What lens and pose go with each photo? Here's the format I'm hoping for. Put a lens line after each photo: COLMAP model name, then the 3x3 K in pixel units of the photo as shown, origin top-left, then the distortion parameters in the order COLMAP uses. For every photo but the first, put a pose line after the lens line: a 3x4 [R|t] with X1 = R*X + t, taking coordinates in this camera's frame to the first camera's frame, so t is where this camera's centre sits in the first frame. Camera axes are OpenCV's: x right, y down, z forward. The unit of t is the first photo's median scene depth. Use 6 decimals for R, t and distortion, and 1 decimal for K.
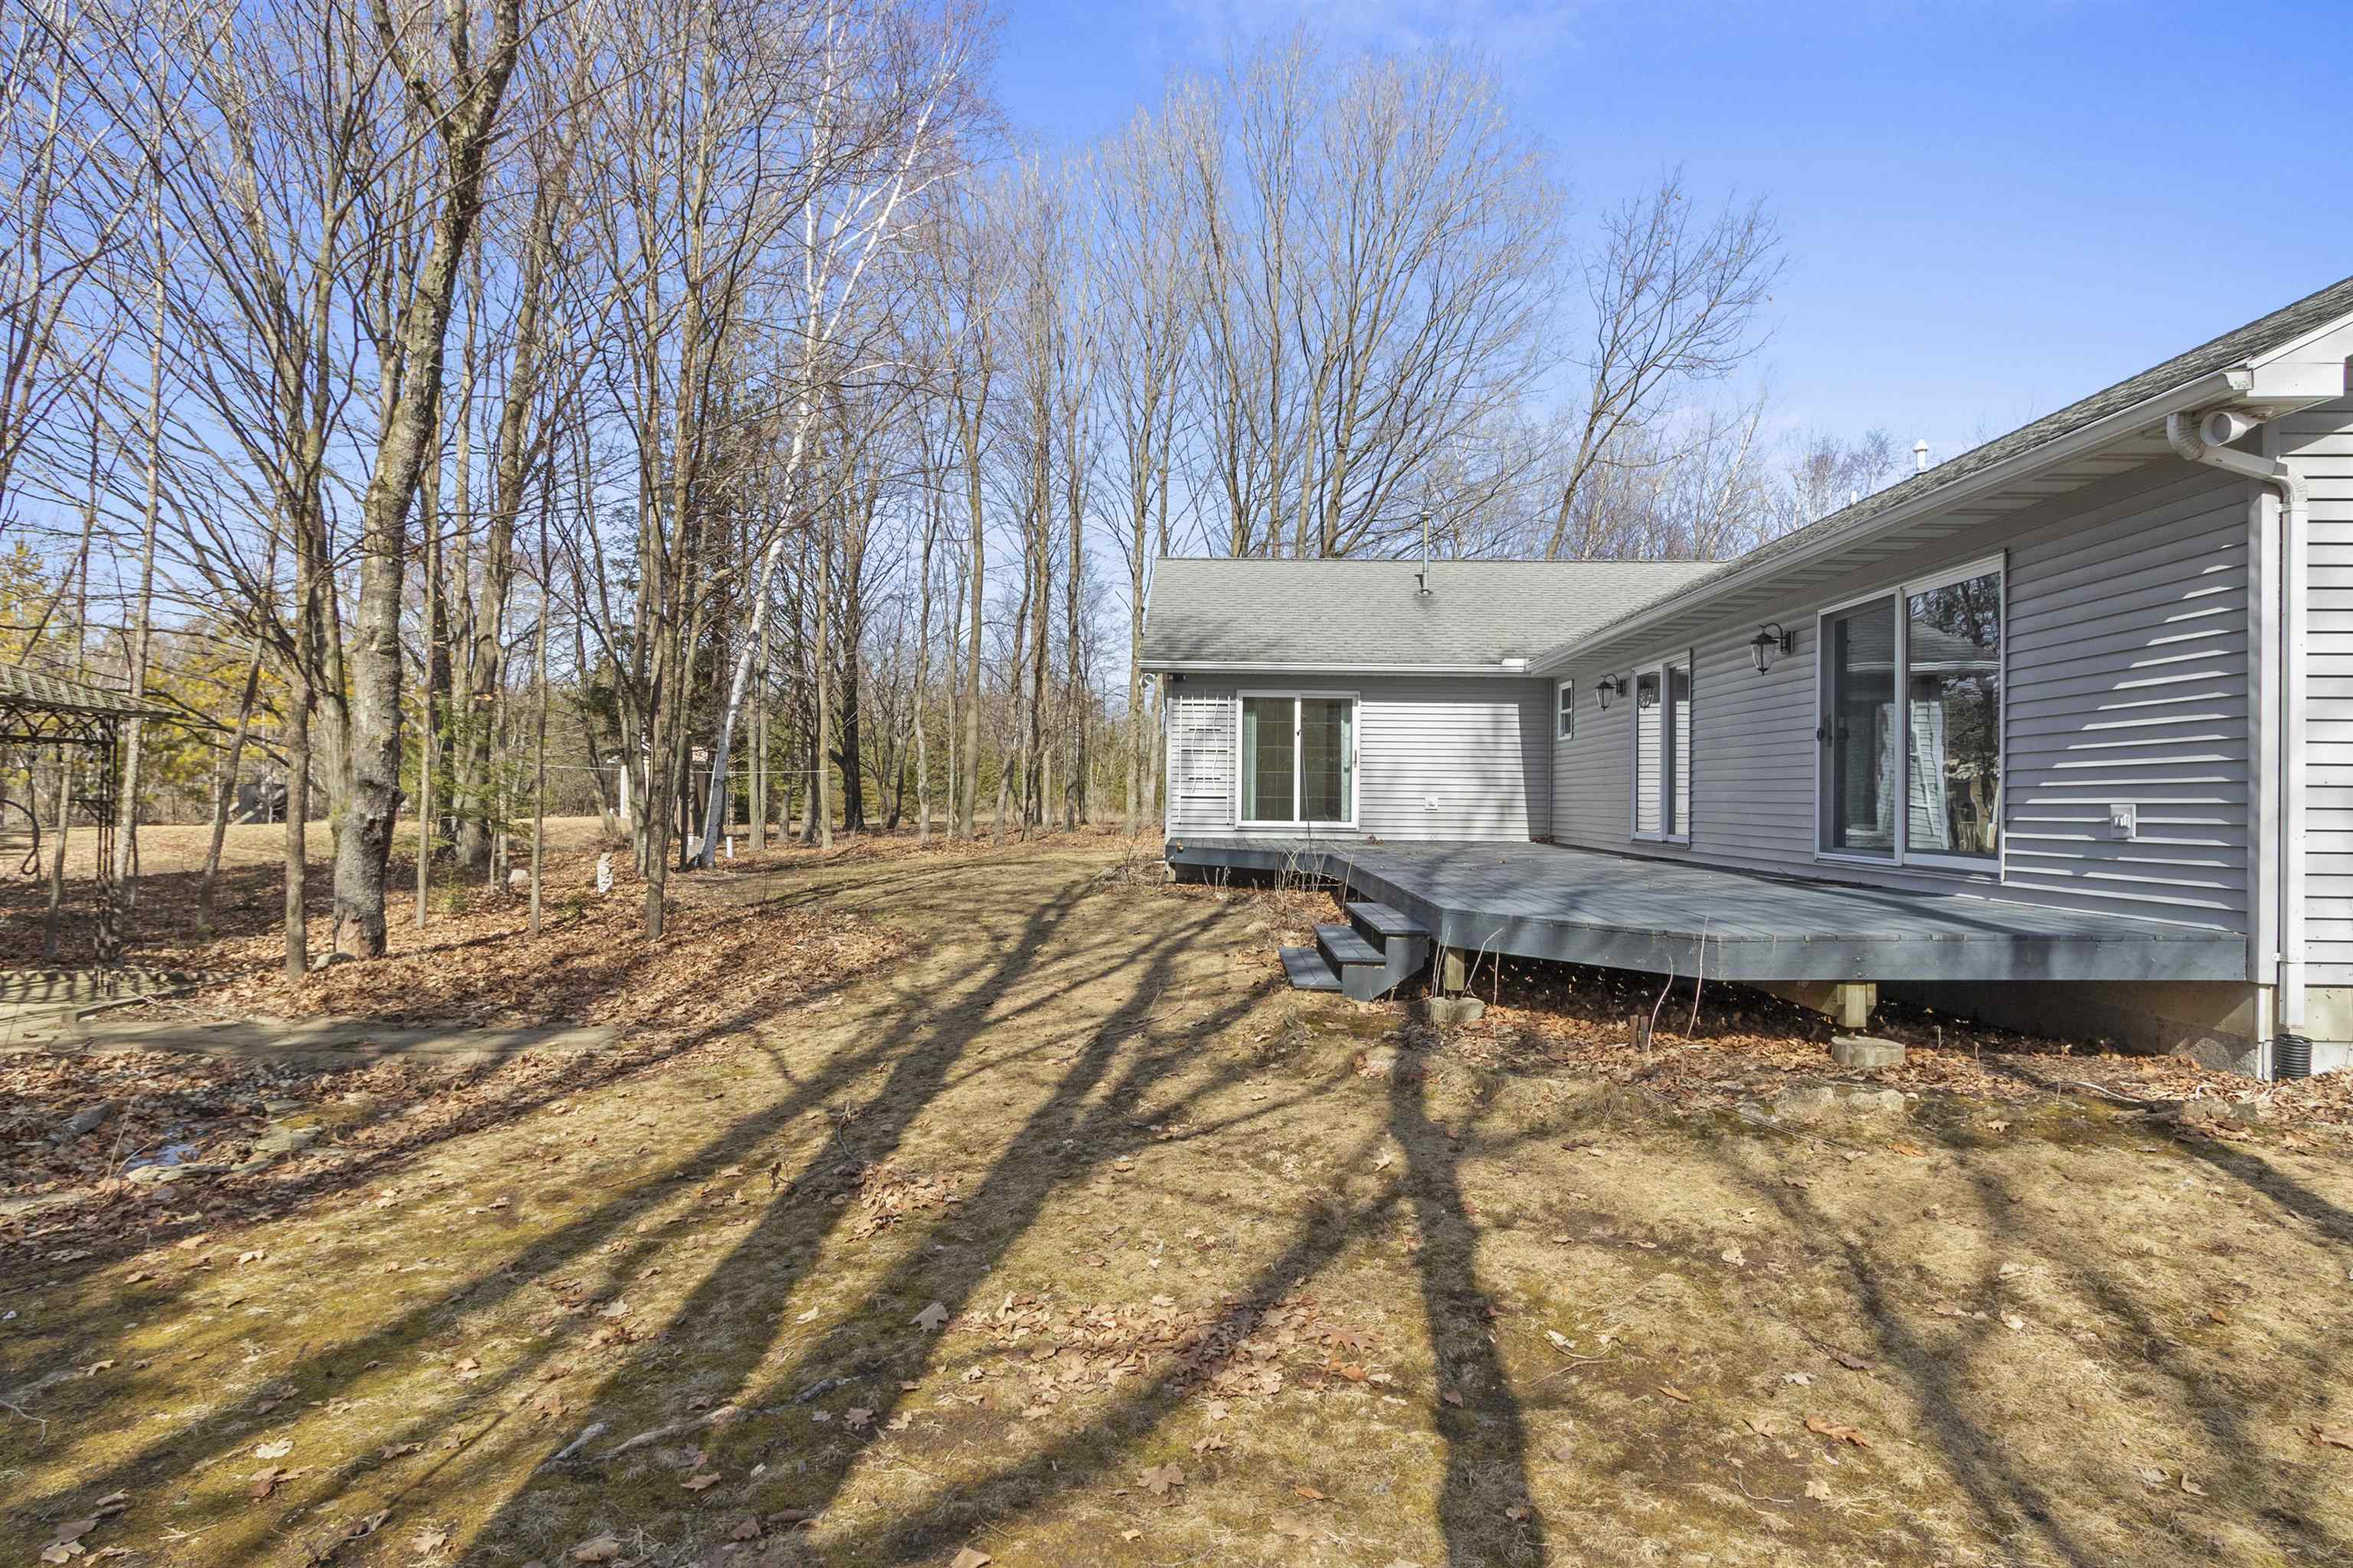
lens RADIAL K [[1249.6, 0, 1175.1], [0, 1249.6, 781.5], [0, 0, 1]] dist [0.016441, -0.000223]
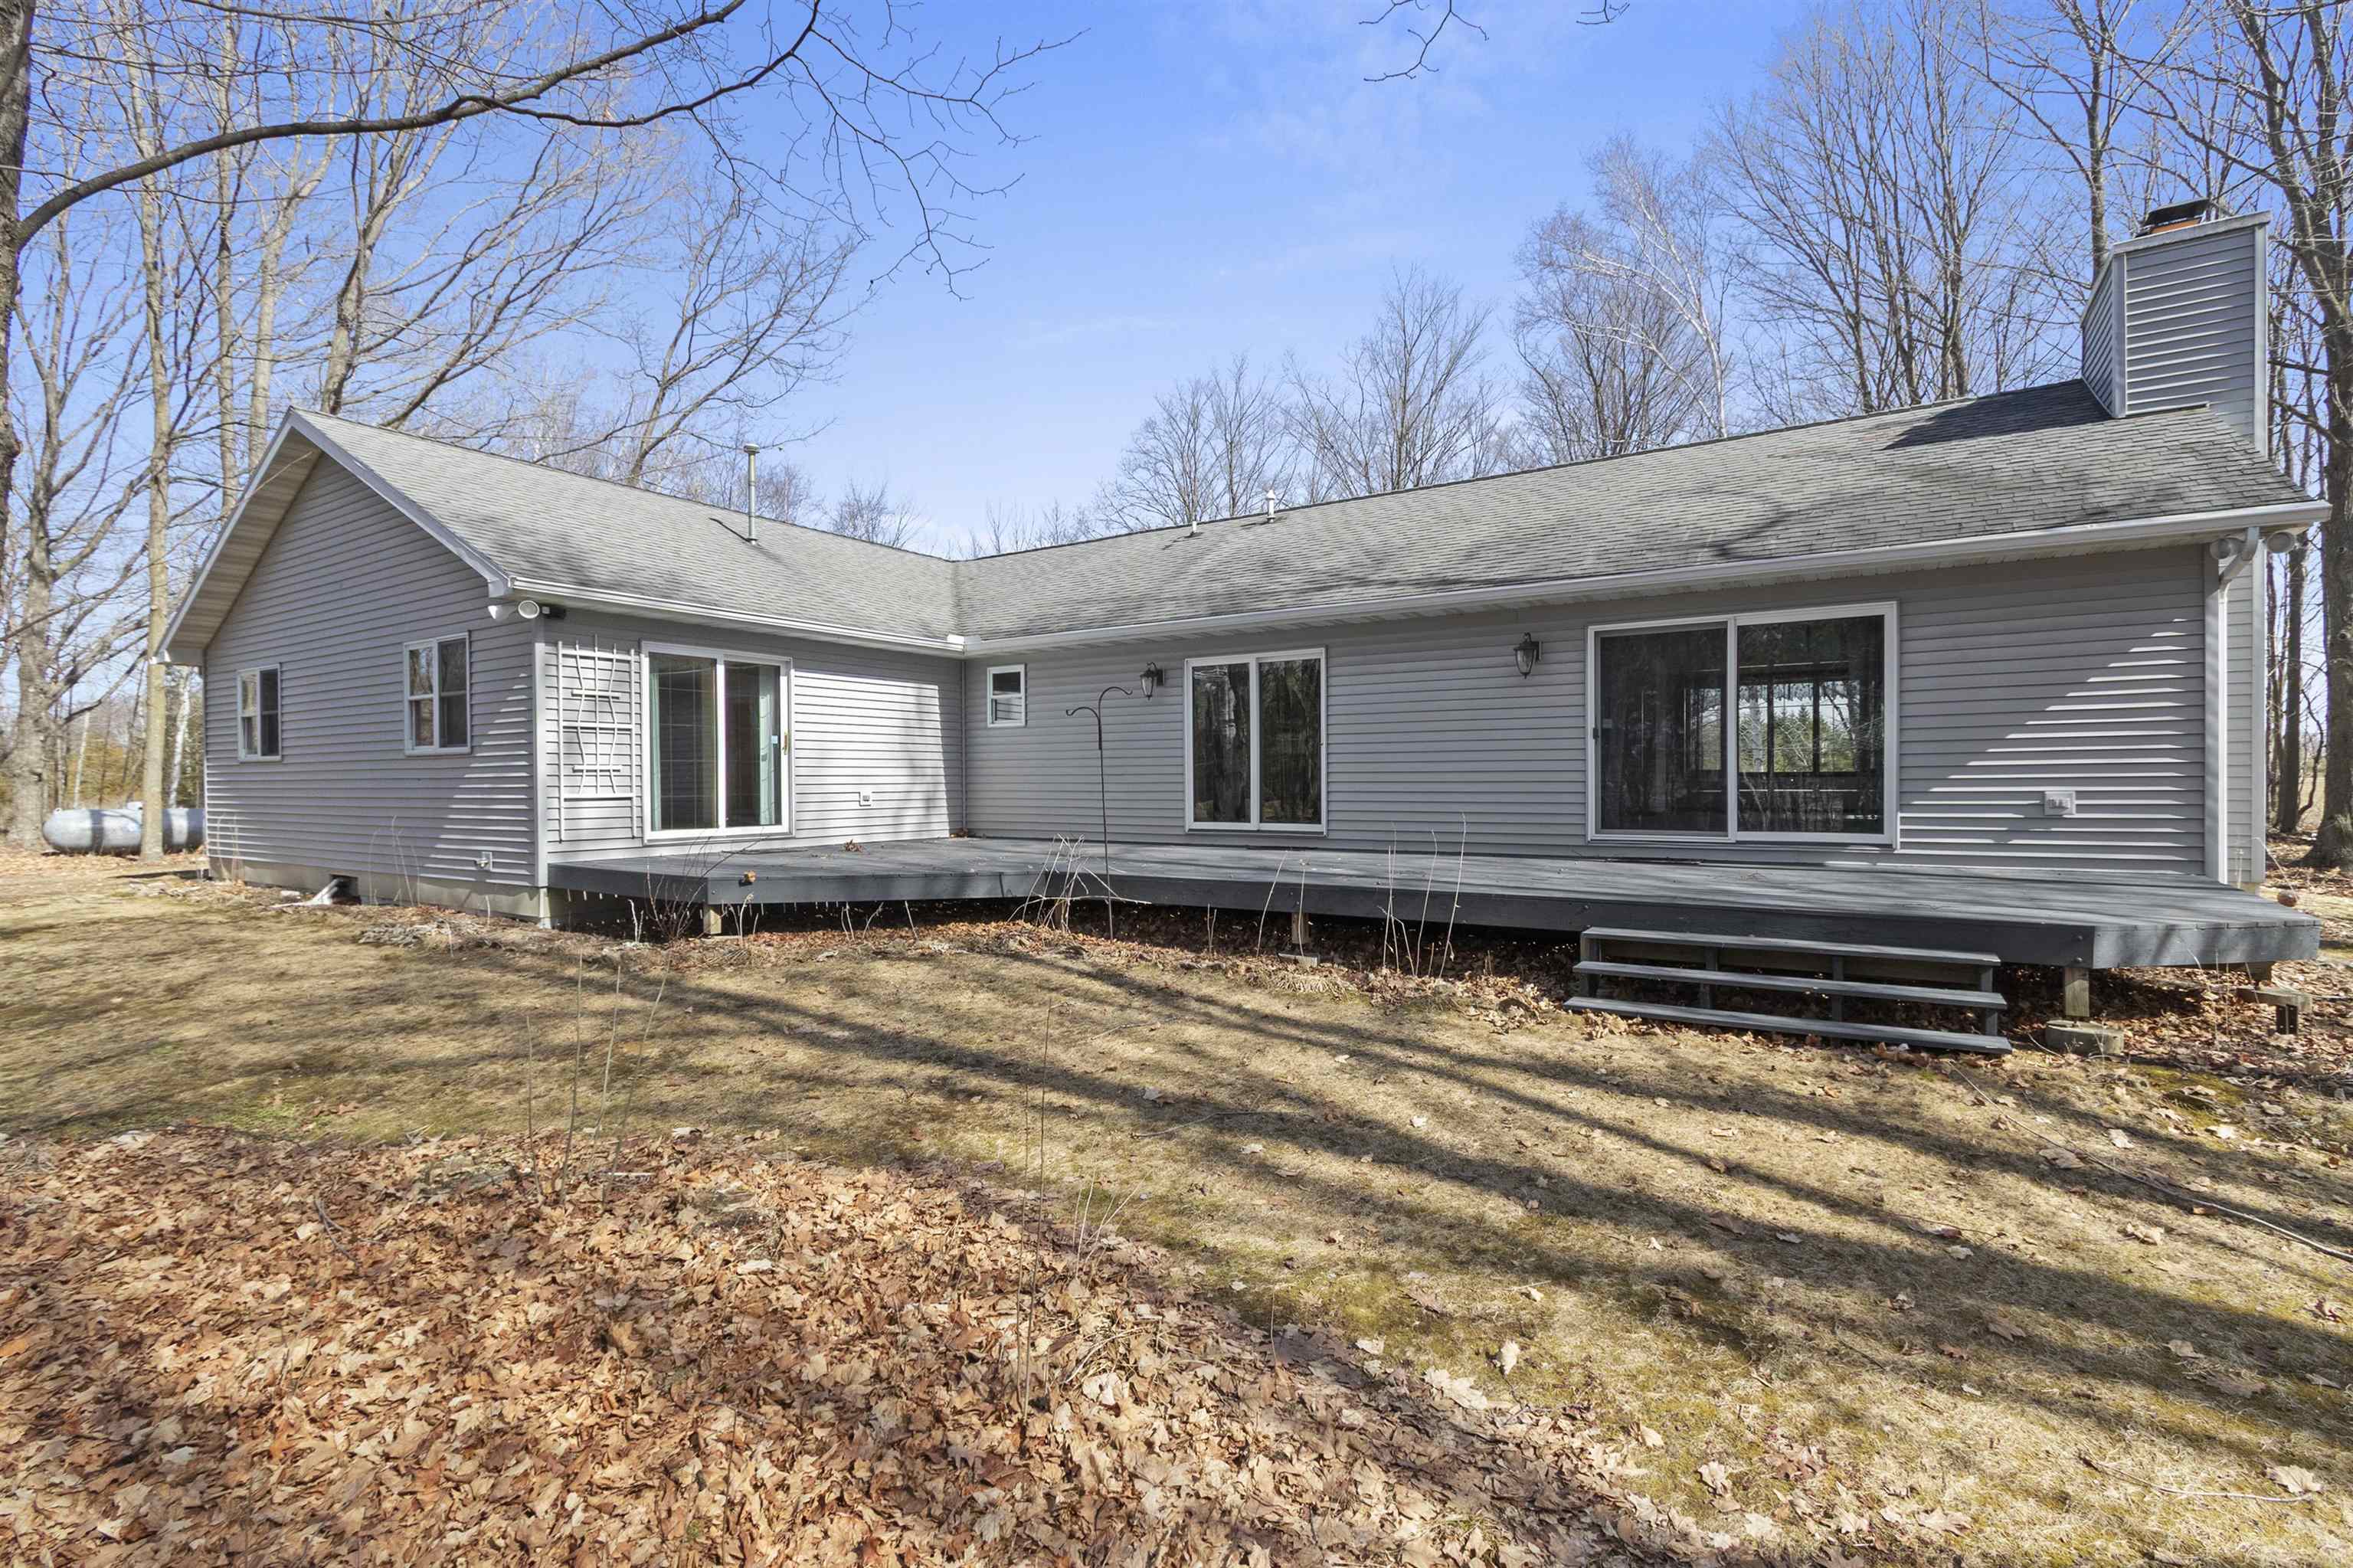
lens RADIAL K [[1068.5, 0, 1178.4], [0, 1068.5, 782.7], [0, 0, 1]] dist [-0.001144, 0.000269]
pose [[0.525627, -0.018833, 0.850507, -0.293995], [0.002526, 0.999785, 0.020578, -0.007061], [-0.850711, -0.008668, 0.525562, 0.445031]]
